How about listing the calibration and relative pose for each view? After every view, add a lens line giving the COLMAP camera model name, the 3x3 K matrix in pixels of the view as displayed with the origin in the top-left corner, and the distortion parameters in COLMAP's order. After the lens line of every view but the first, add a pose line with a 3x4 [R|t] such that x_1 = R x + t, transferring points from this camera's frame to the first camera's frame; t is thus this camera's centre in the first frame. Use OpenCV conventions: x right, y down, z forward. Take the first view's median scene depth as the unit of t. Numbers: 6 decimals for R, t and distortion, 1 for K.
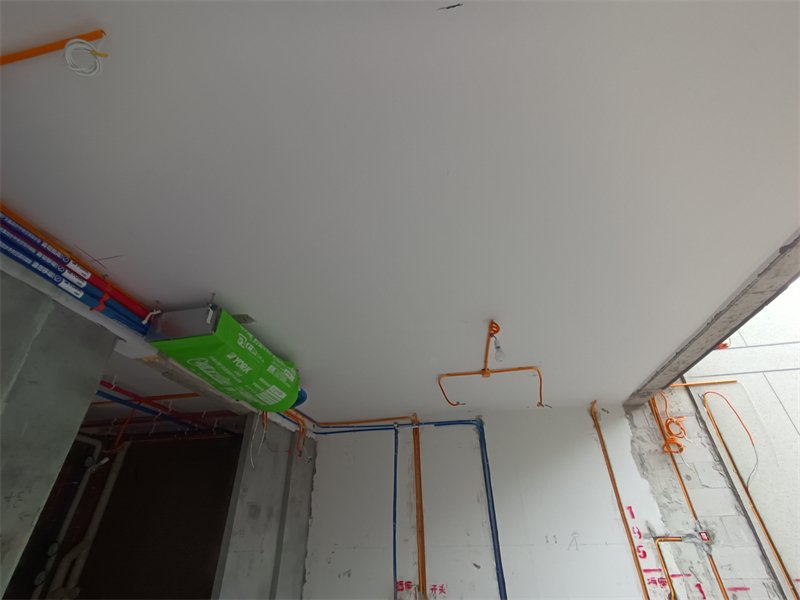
lens RADIAL K [[367.9, 0, 399.1], [0, 367.9, 303.2], [0, 0, 1]] dist [-0.000157, 0.000108]
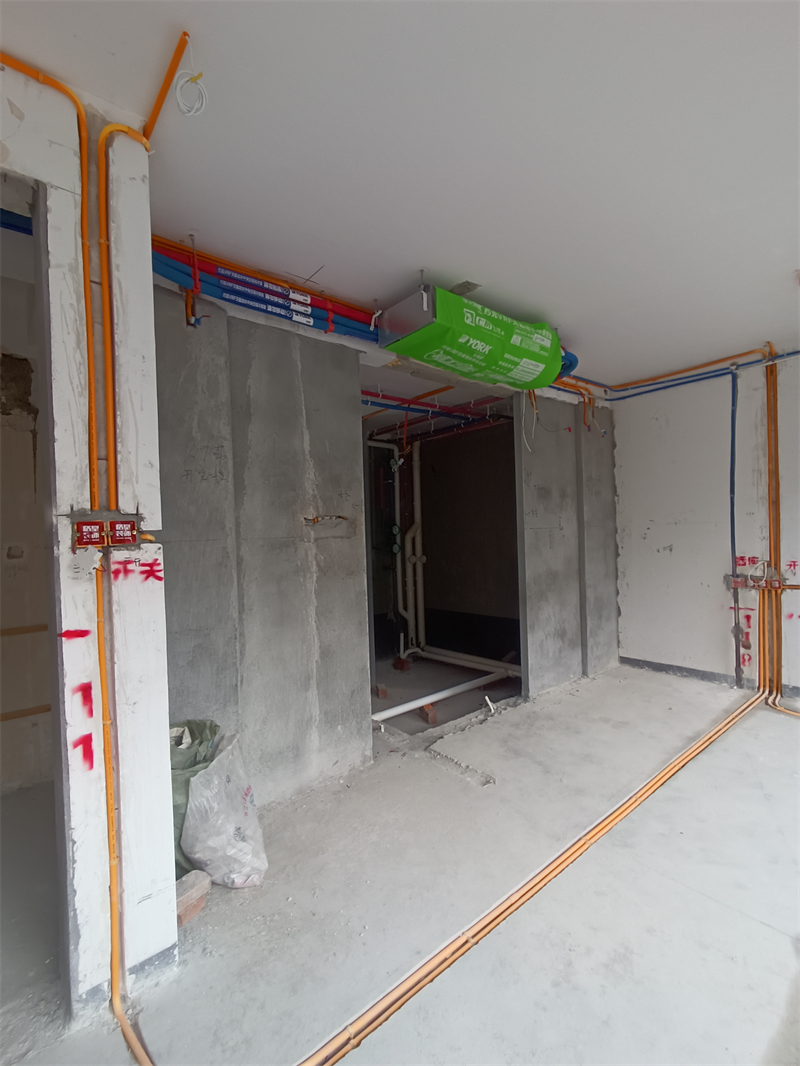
lens RADIAL K [[490.3, 0, 404.7], [0, 490.3, 534.6], [0, 0, 1]] dist [-0.000157, 0.000108]
pose [[0.783020, -0.008840, -0.621933, 0.112712], [0.357361, 0.824788, 0.438198, -0.023883], [0.509090, -0.565372, 0.648985, -0.057384]]
